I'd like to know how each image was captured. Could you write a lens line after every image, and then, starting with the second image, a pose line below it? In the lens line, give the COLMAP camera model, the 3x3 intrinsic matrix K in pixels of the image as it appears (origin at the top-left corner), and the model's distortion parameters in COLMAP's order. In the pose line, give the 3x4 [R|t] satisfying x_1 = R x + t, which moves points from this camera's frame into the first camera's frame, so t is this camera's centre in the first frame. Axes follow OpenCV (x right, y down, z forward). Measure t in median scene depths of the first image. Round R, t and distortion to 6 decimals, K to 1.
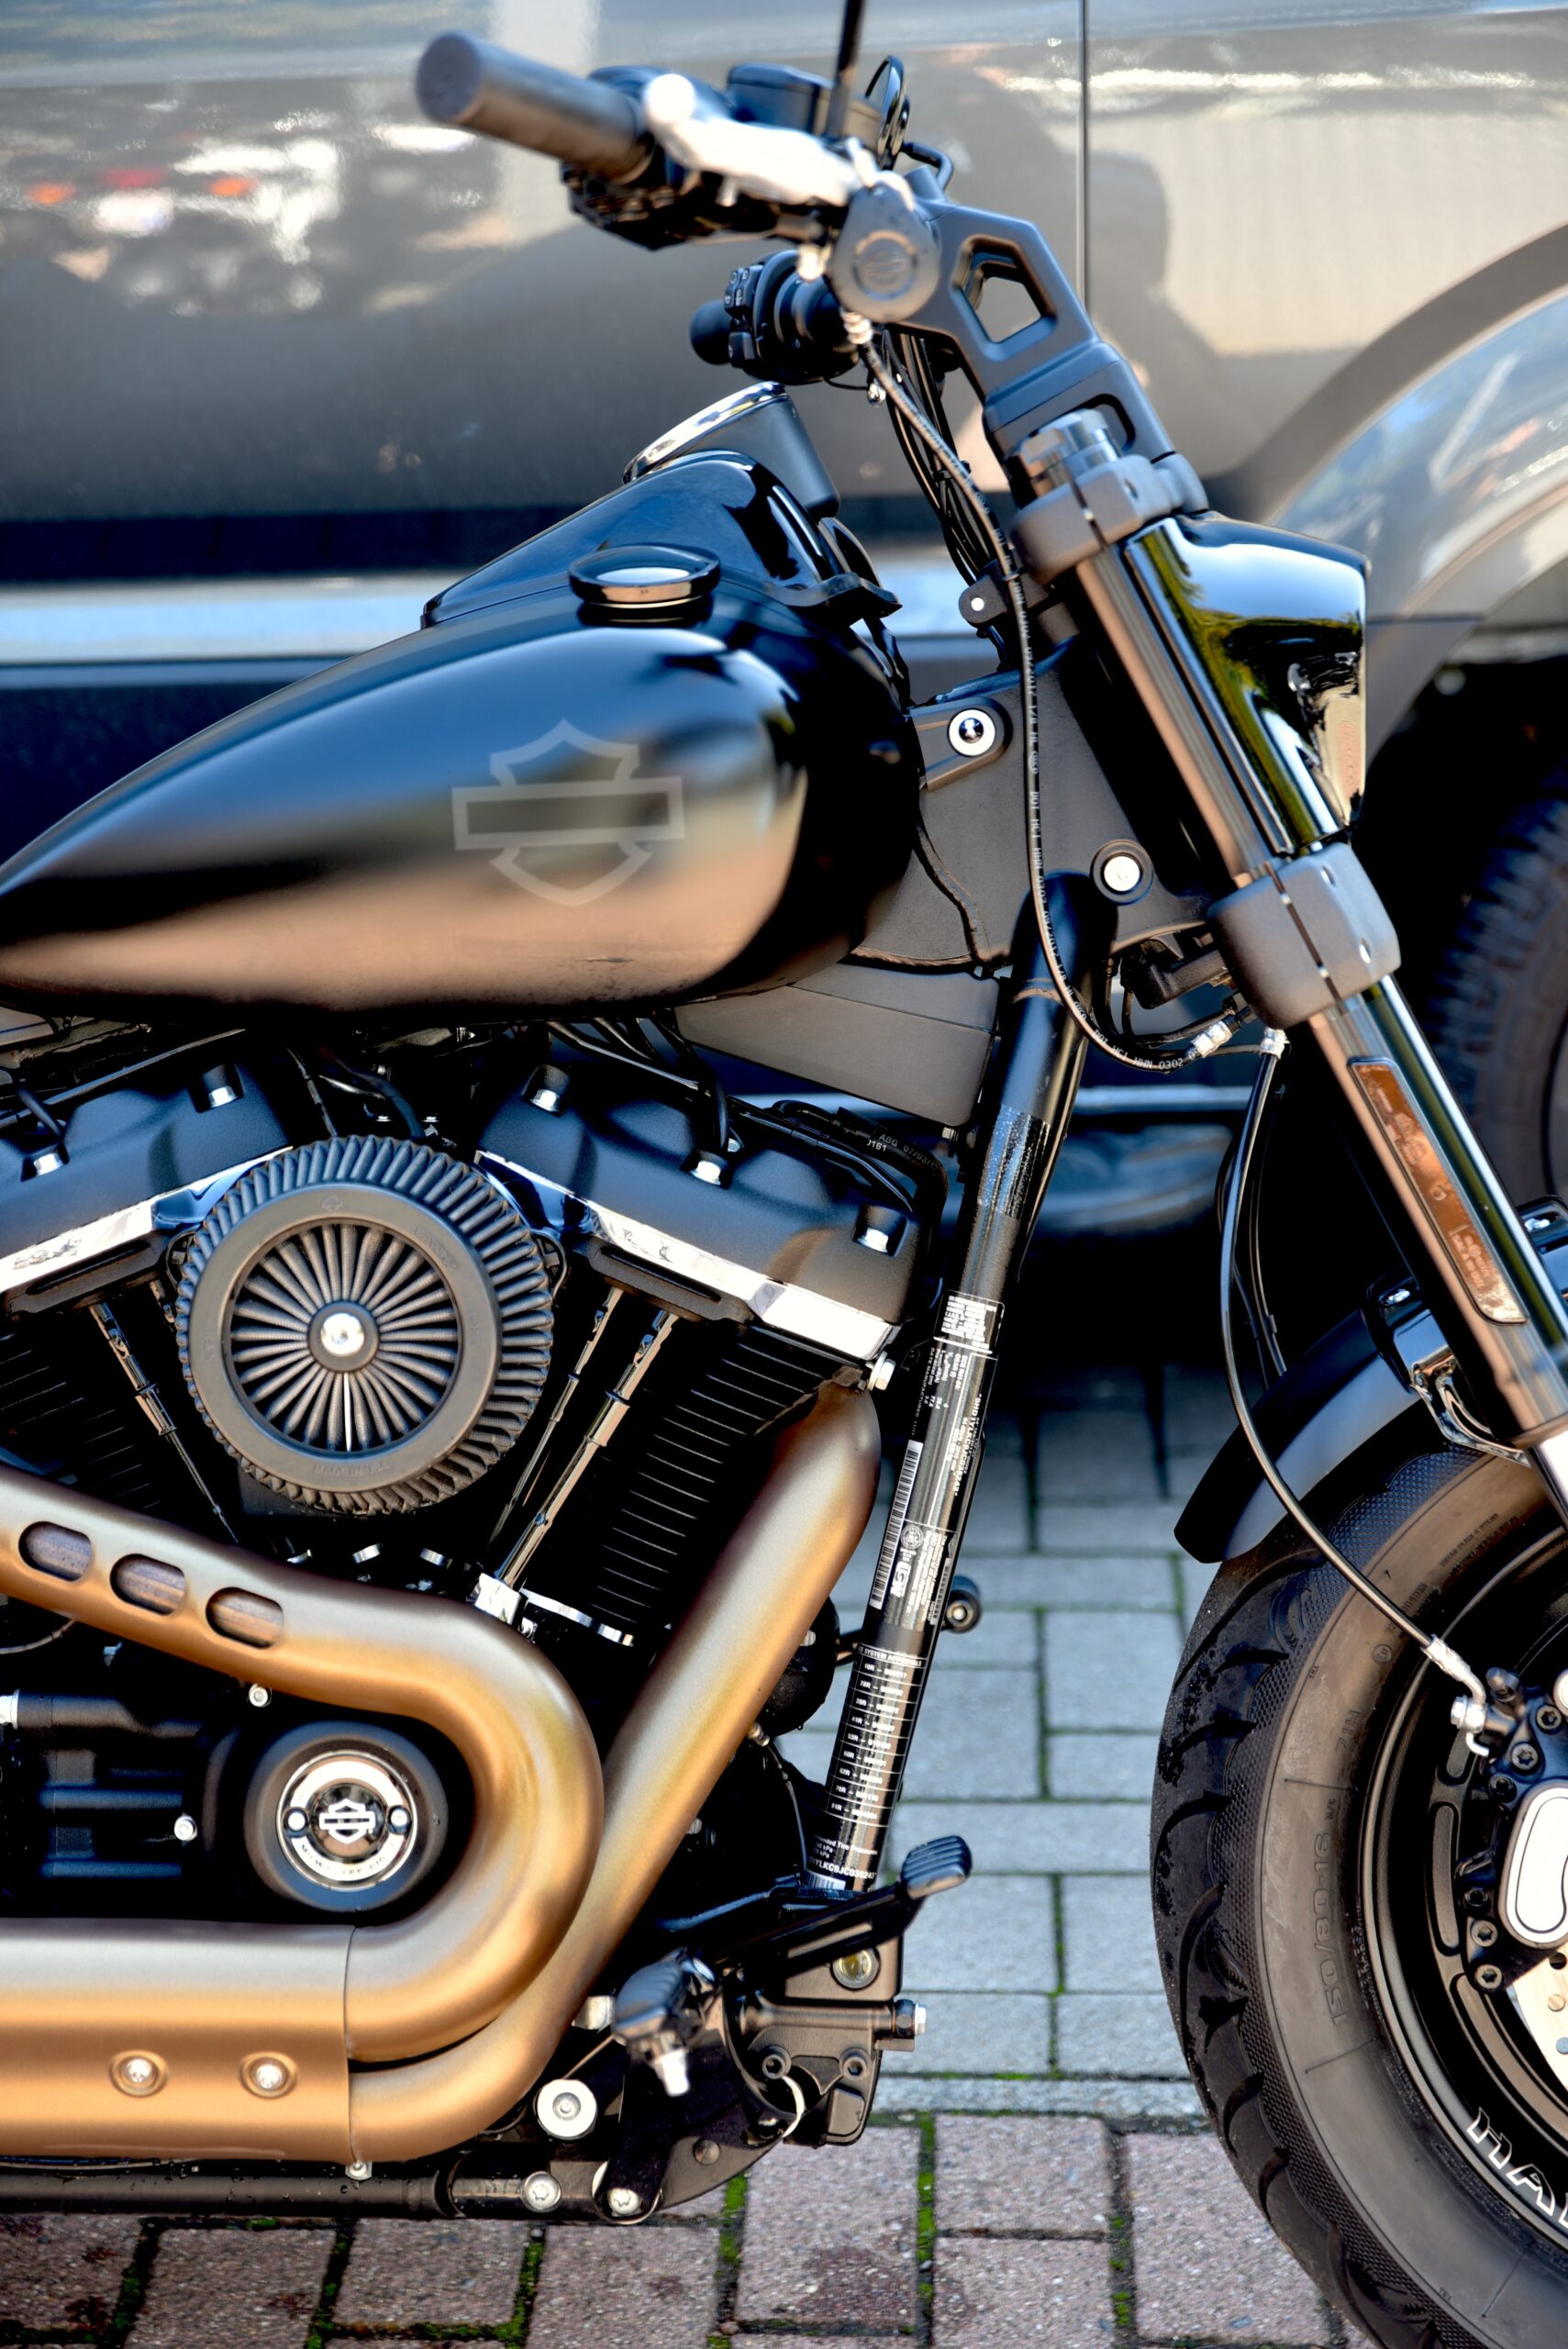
lens RADIAL K [[4350.0, 0, 794.5], [0, 4350.0, 1211.1], [0, 0, 1]] dist [0.239243, 0.000000]
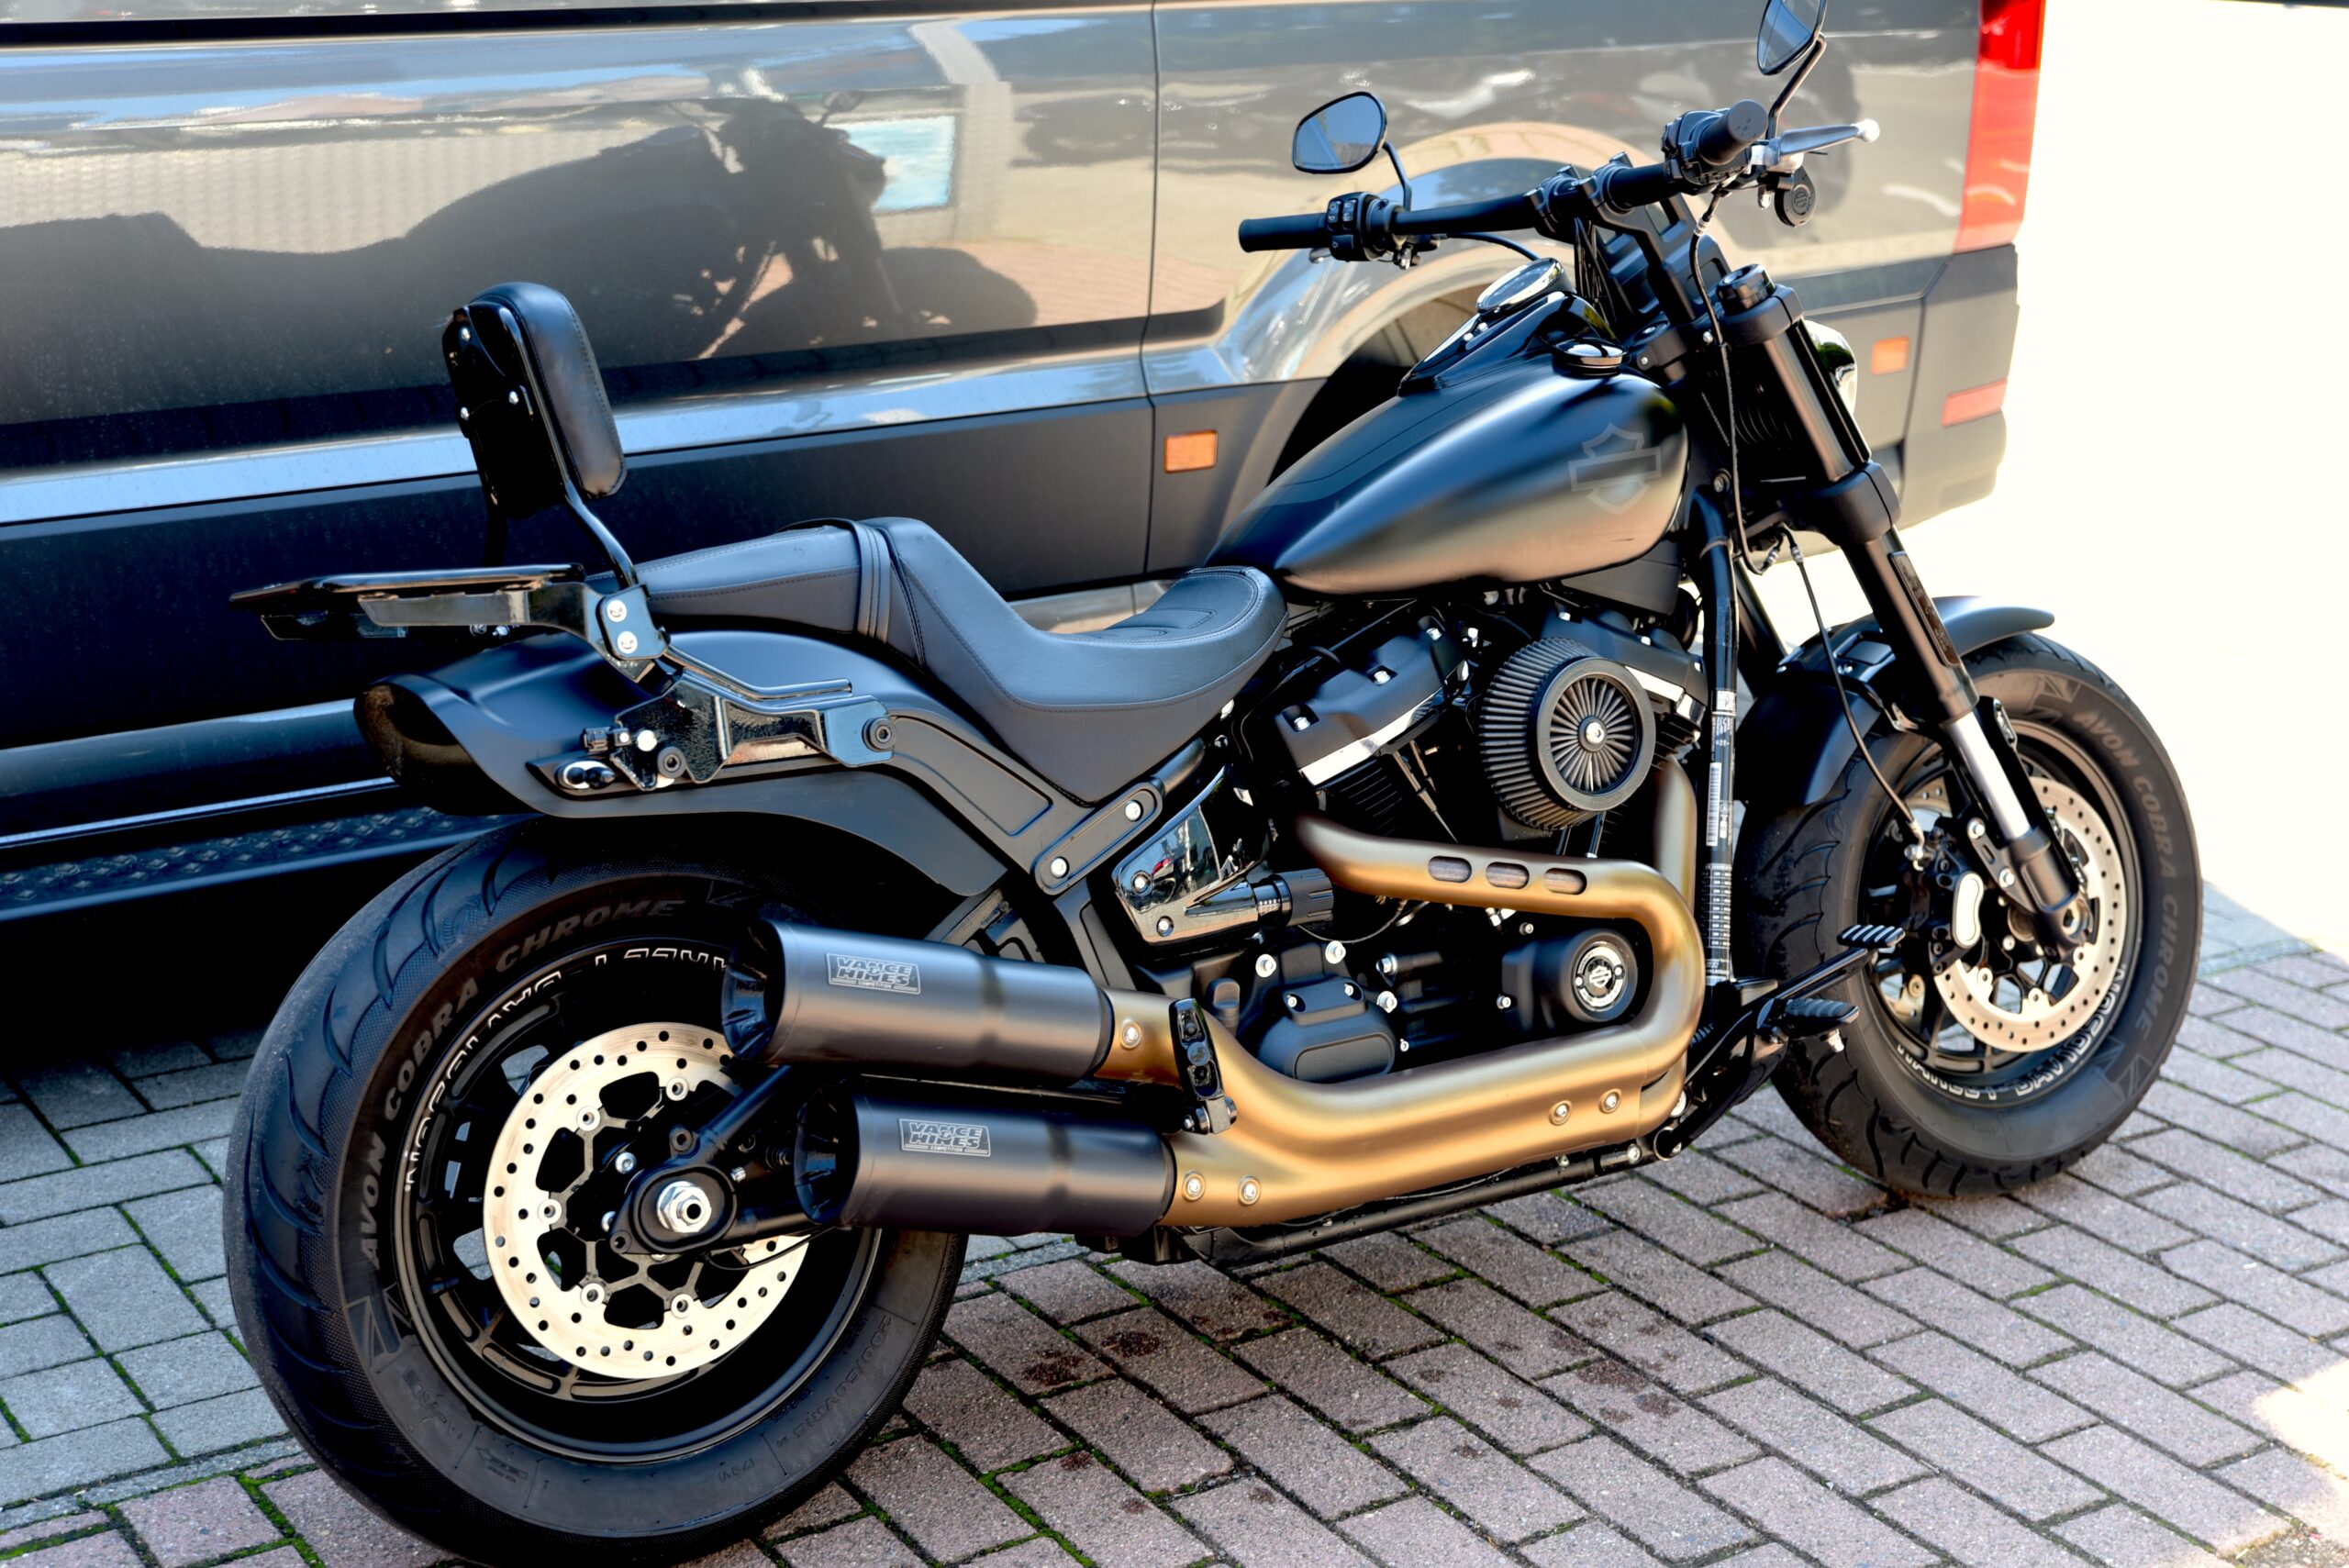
lens RADIAL K [[3049.9, 0, 1190.2], [0, 3049.9, 786.7], [0, 0, 1]] dist [0.029184, 0.000000]
pose [[0.801764, -0.133569, 0.582523, -1.020667], [0.142605, 0.989308, 0.030565, -0.015759], [-0.580377, 0.058565, 0.812239, -0.028505]]
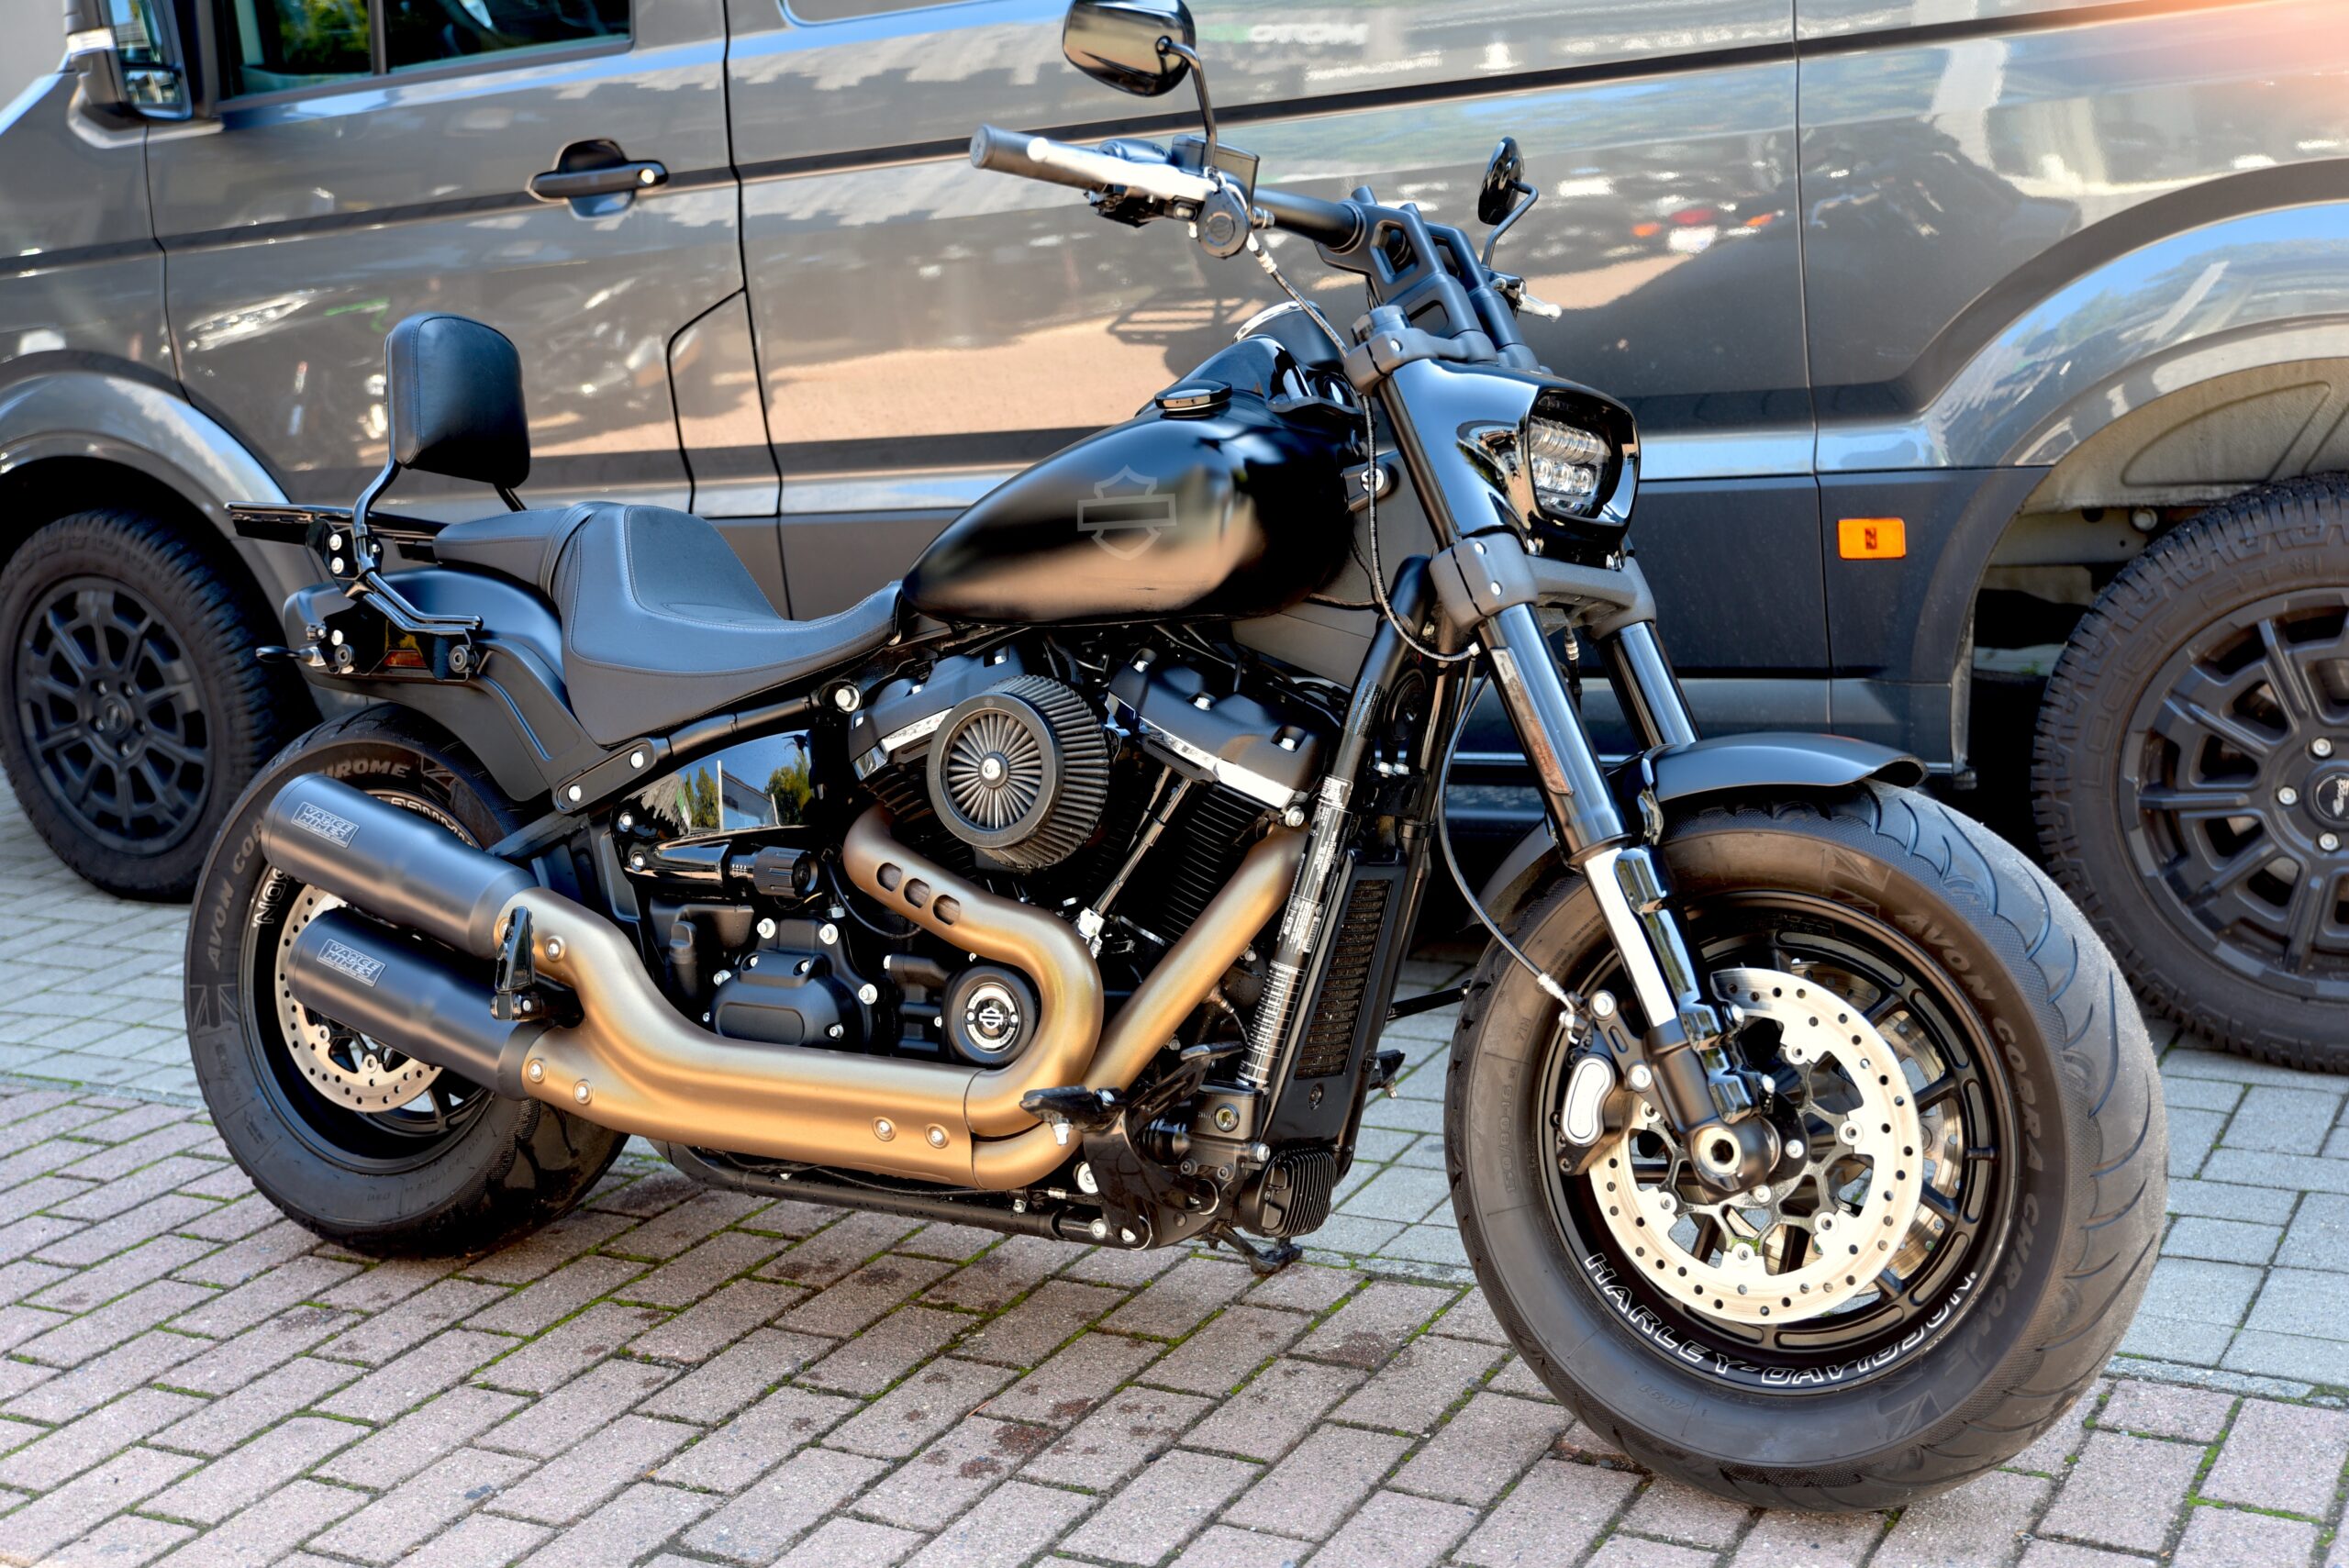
lens RADIAL K [[3049.9, 0, 1175.6], [0, 3049.9, 788.9], [0, 0, 1]] dist [0.029184, 0.000000]
pose [[0.892471, 0.046070, -0.448746, 0.567615], [-0.077510, 0.995638, -0.051937, 0.098132], [0.444396, 0.081135, 0.892149, -0.194389]]
